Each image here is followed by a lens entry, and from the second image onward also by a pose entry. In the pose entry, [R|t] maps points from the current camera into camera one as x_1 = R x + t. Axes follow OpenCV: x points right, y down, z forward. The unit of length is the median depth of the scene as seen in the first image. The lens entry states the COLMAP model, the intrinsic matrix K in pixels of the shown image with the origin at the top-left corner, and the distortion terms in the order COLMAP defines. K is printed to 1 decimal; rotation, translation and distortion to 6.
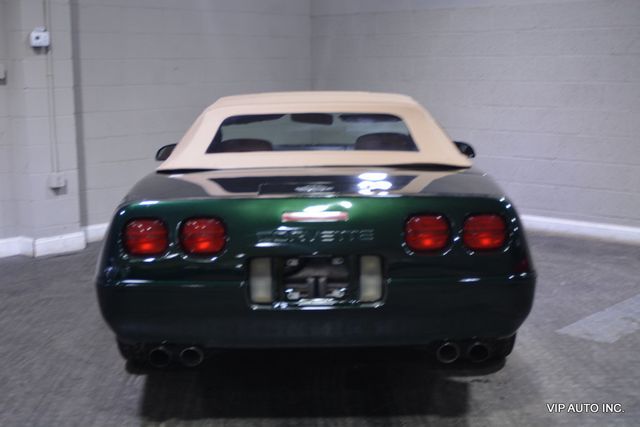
lens RADIAL K [[912.5, 0, 320.0], [0, 912.5, 213.5], [0, 0, 1]] dist [-0.034847, -0.042650]
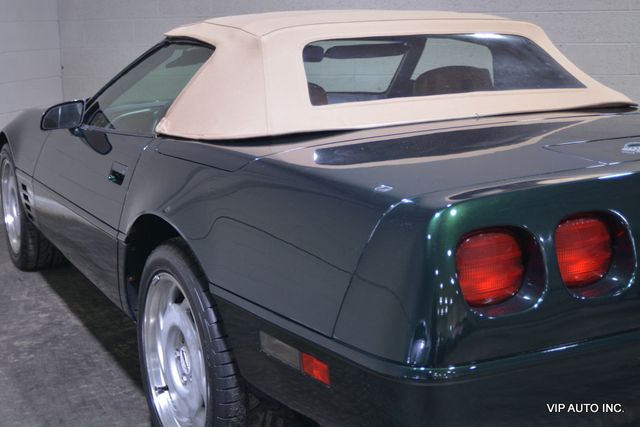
lens RADIAL K [[912.5, 0, 320.0], [0, 912.5, 213.5], [0, 0, 1]] dist [-0.034847, -0.042650]
pose [[0.882794, -0.105030, 0.457869, -0.384353], [0.085799, 0.994340, 0.062667, -0.031843], [-0.461859, -0.016037, 0.886808, 0.470937]]
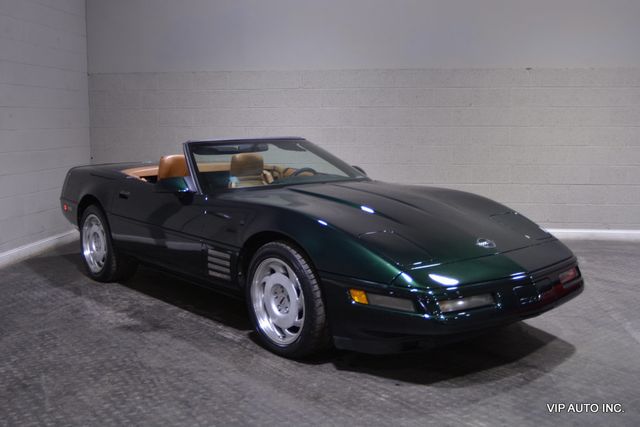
lens RADIAL K [[705.6, 0, 320.0], [0, 705.6, 213.5], [0, 0, 1]] dist [-0.064924, 0.004332]
pose [[0.809062, -0.070316, 0.583501, -0.642747], [0.091593, 0.995772, -0.007002, -0.008659], [-0.580542, 0.059110, 0.812082, 0.227566]]
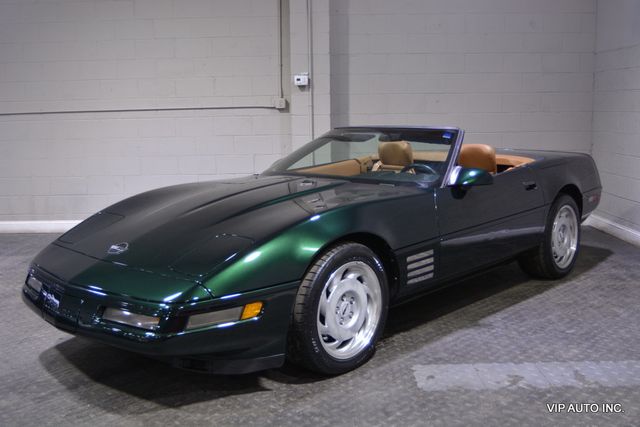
lens RADIAL K [[683.6, 0, 320.0], [0, 683.6, 213.5], [0, 0, 1]] dist [-0.070429, 0.004193]
pose [[0.678577, 0.109401, -0.726336, 0.780364], [-0.109106, 0.992889, 0.047617, -0.061704], [0.726380, 0.046935, 0.685688, 0.468596]]
